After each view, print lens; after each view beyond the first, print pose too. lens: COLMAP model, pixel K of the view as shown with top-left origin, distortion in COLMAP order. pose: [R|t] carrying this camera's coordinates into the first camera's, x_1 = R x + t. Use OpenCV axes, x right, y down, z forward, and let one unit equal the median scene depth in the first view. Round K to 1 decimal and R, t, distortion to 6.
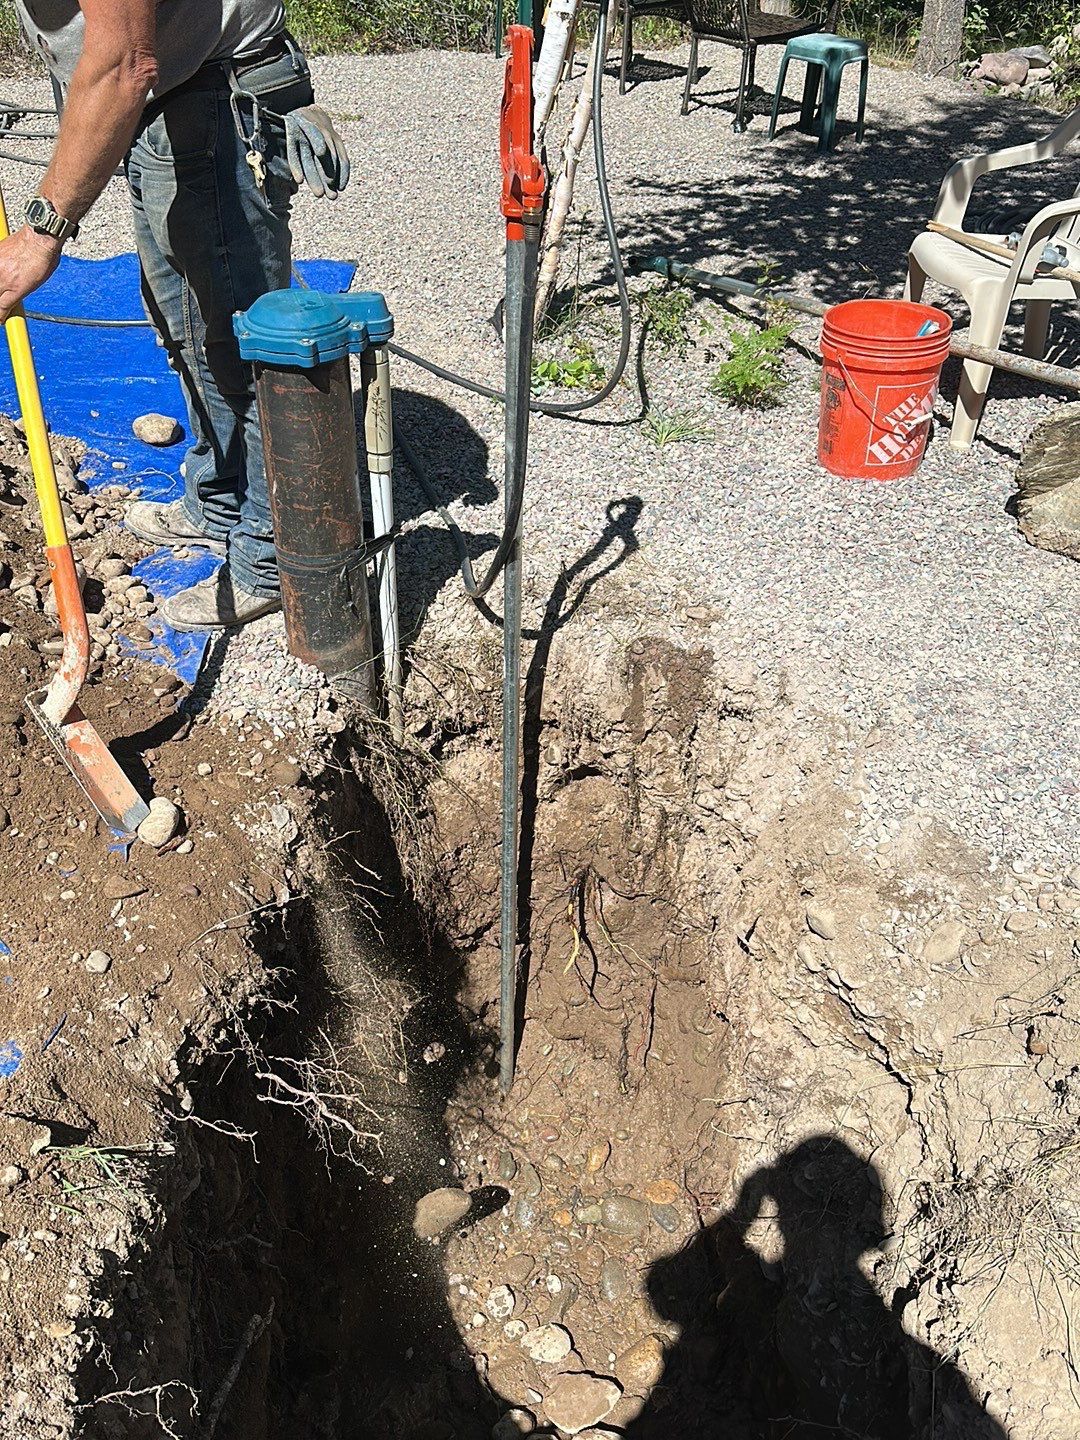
lens RADIAL K [[1304.1, 0, 535.2], [0, 1304.1, 721.7], [0, 0, 1]] dist [0.205606, -0.376256]
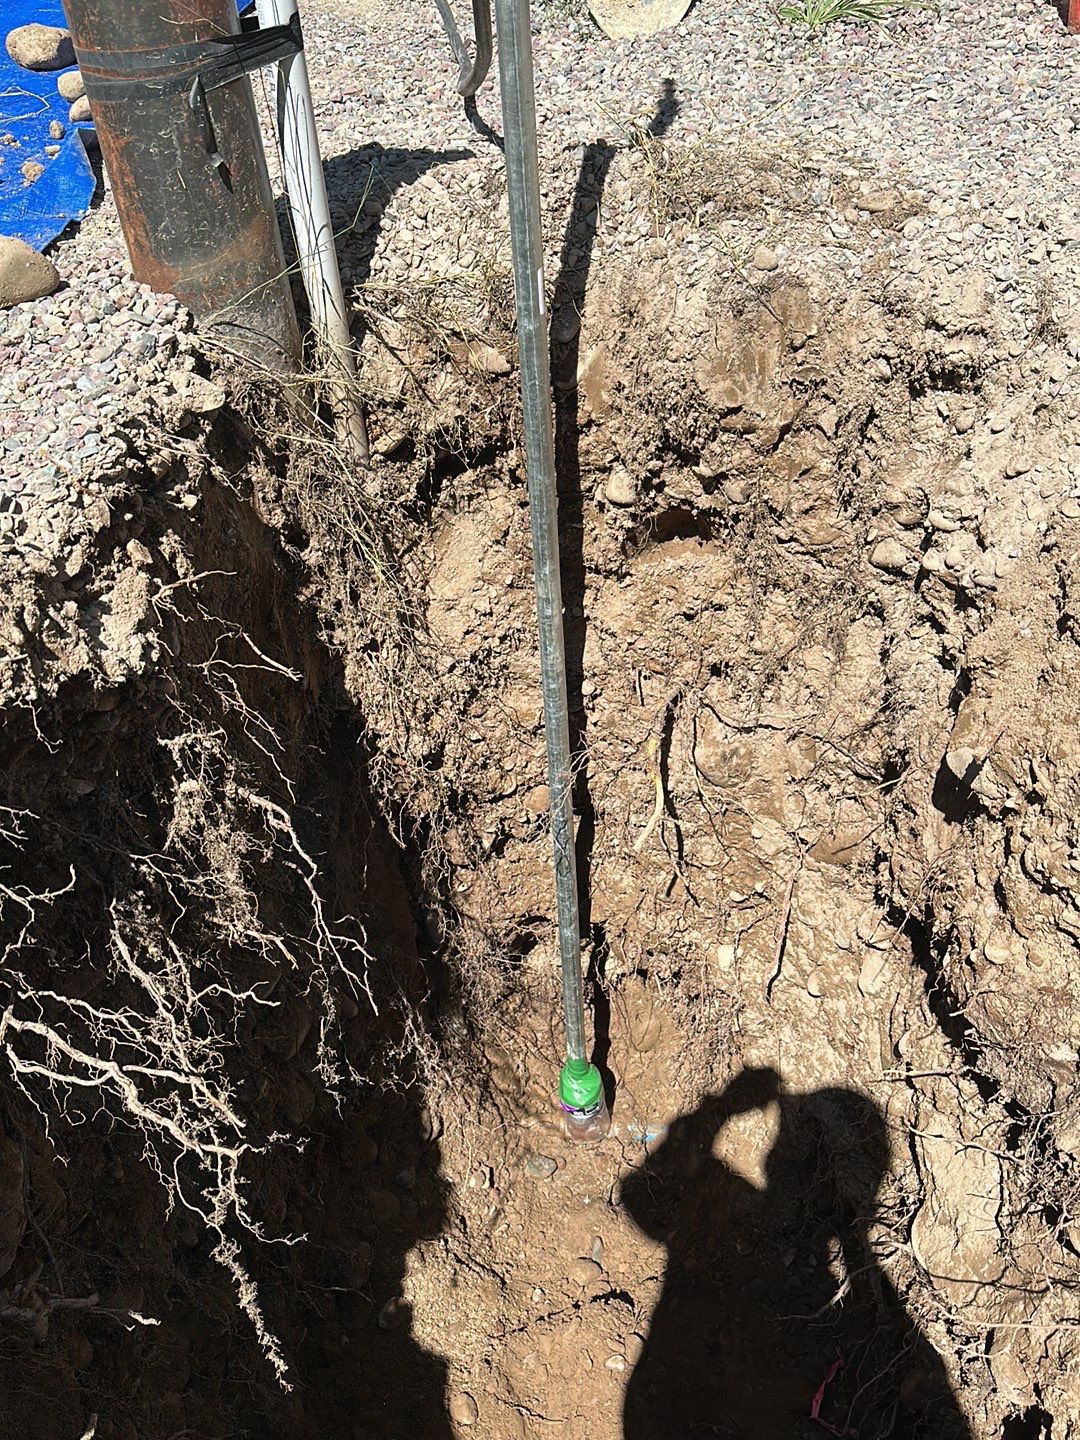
lens RADIAL K [[1304.1, 0, 535.2], [0, 1304.1, 721.7], [0, 0, 1]] dist [0.205606, -0.376256]
pose [[0.993916, -0.007323, -0.109893, 0.042217], [0.015210, 0.997353, 0.071102, 0.093376], [0.109081, -0.072341, 0.991397, 0.421313]]
